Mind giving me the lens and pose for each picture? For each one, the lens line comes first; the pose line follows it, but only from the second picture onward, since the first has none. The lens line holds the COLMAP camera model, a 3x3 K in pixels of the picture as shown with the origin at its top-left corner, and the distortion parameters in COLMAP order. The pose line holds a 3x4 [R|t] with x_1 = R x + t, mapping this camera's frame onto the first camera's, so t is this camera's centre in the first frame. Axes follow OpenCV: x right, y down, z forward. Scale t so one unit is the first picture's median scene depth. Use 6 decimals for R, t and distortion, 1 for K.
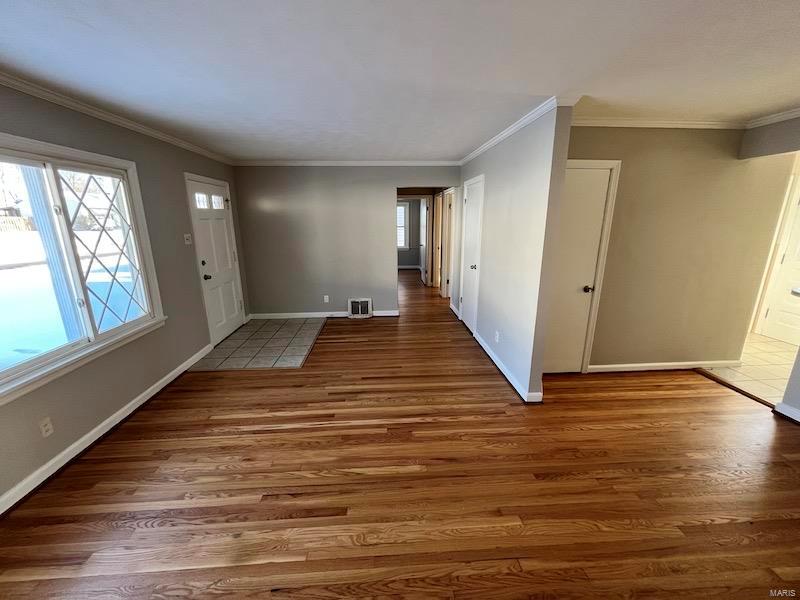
lens RADIAL K [[319.7, 0, 401.8], [0, 319.7, 299.5], [0, 0, 1]] dist [-0.005233, 0.000726]
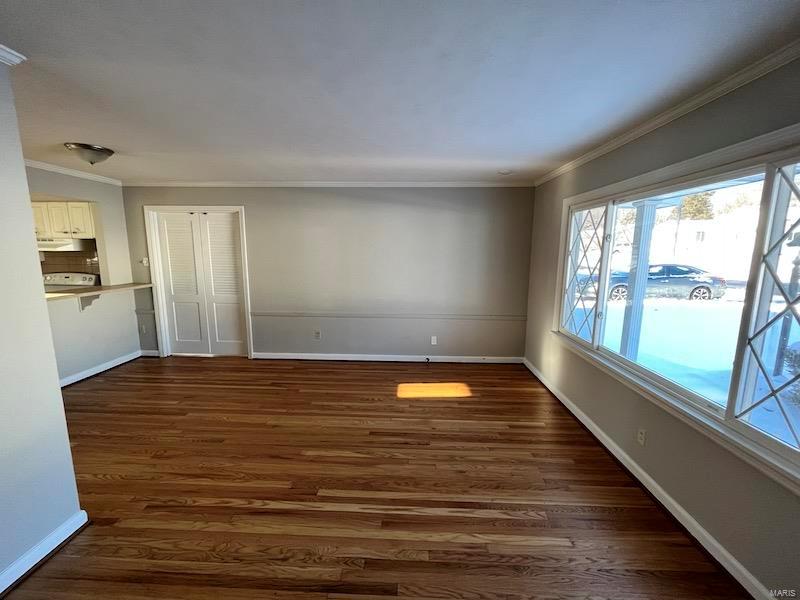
lens RADIAL K [[319.7, 0, 398.7], [0, 319.7, 297.9], [0, 0, 1]] dist [-0.005233, 0.000726]
pose [[-0.994291, -0.018638, 0.105062, -0.338824], [0.023322, 0.922860, 0.384428, -0.379028], [-0.104123, 0.384683, -0.917157, 1.568787]]
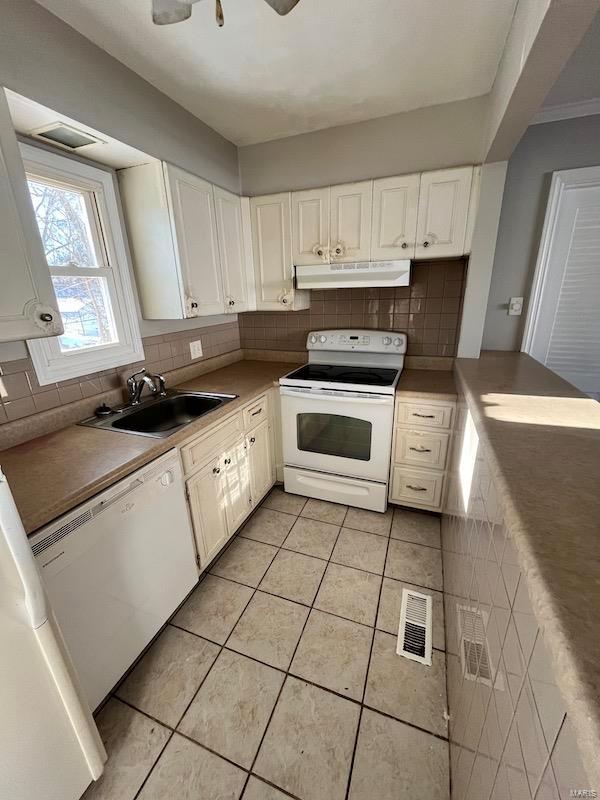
lens RADIAL K [[319.7, 0, 299.0], [0, 319.7, 398.5], [0, 0, 1]] dist [-0.005233, 0.000726]
pose [[-0.905380, -0.104847, 0.411454, 1.459029], [0.132608, 0.850741, 0.508582, -0.211421], [-0.403364, 0.515022, -0.756340, 0.998372]]
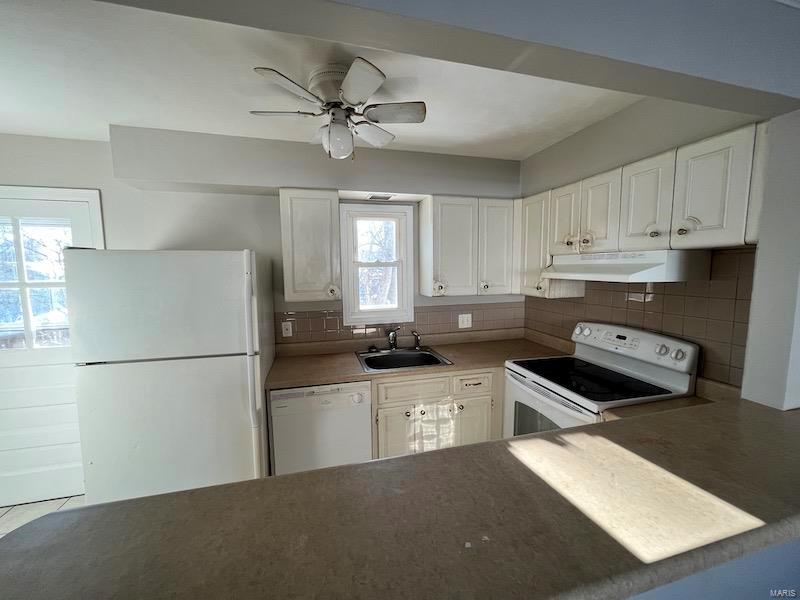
lens RADIAL K [[319.7, 0, 402.8], [0, 319.7, 299.2], [0, 0, 1]] dist [-0.005233, 0.000726]
pose [[-0.203630, -0.088859, 0.975007, 1.057941], [0.243397, 0.960013, 0.138325, -0.180054], [-0.948310, 0.265481, -0.173860, 0.707472]]
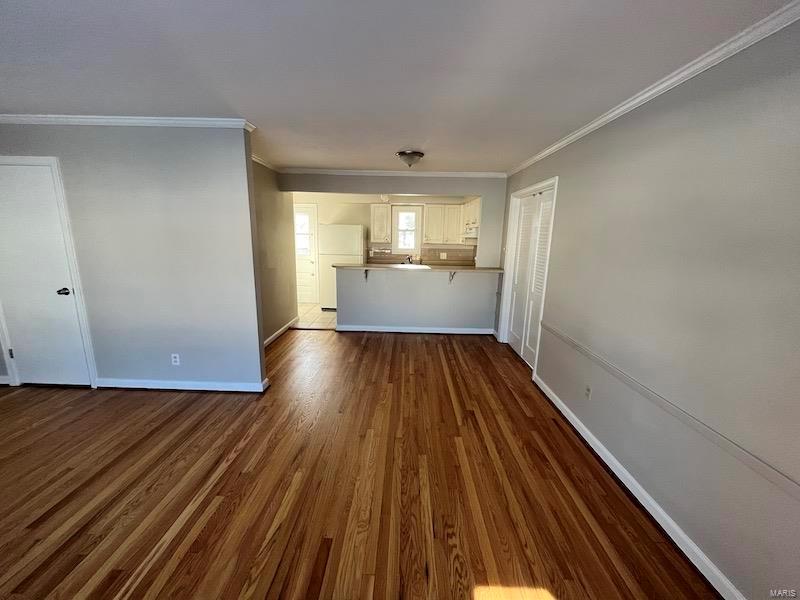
lens RADIAL K [[319.7, 0, 400.4], [0, 319.7, 299.1], [0, 0, 1]] dist [-0.005233, 0.000726]
pose [[0.082069, -0.191760, 0.978004, -0.671255], [0.222682, 0.960034, 0.169551, -0.073798], [-0.971431, 0.203869, 0.121490, 0.402978]]
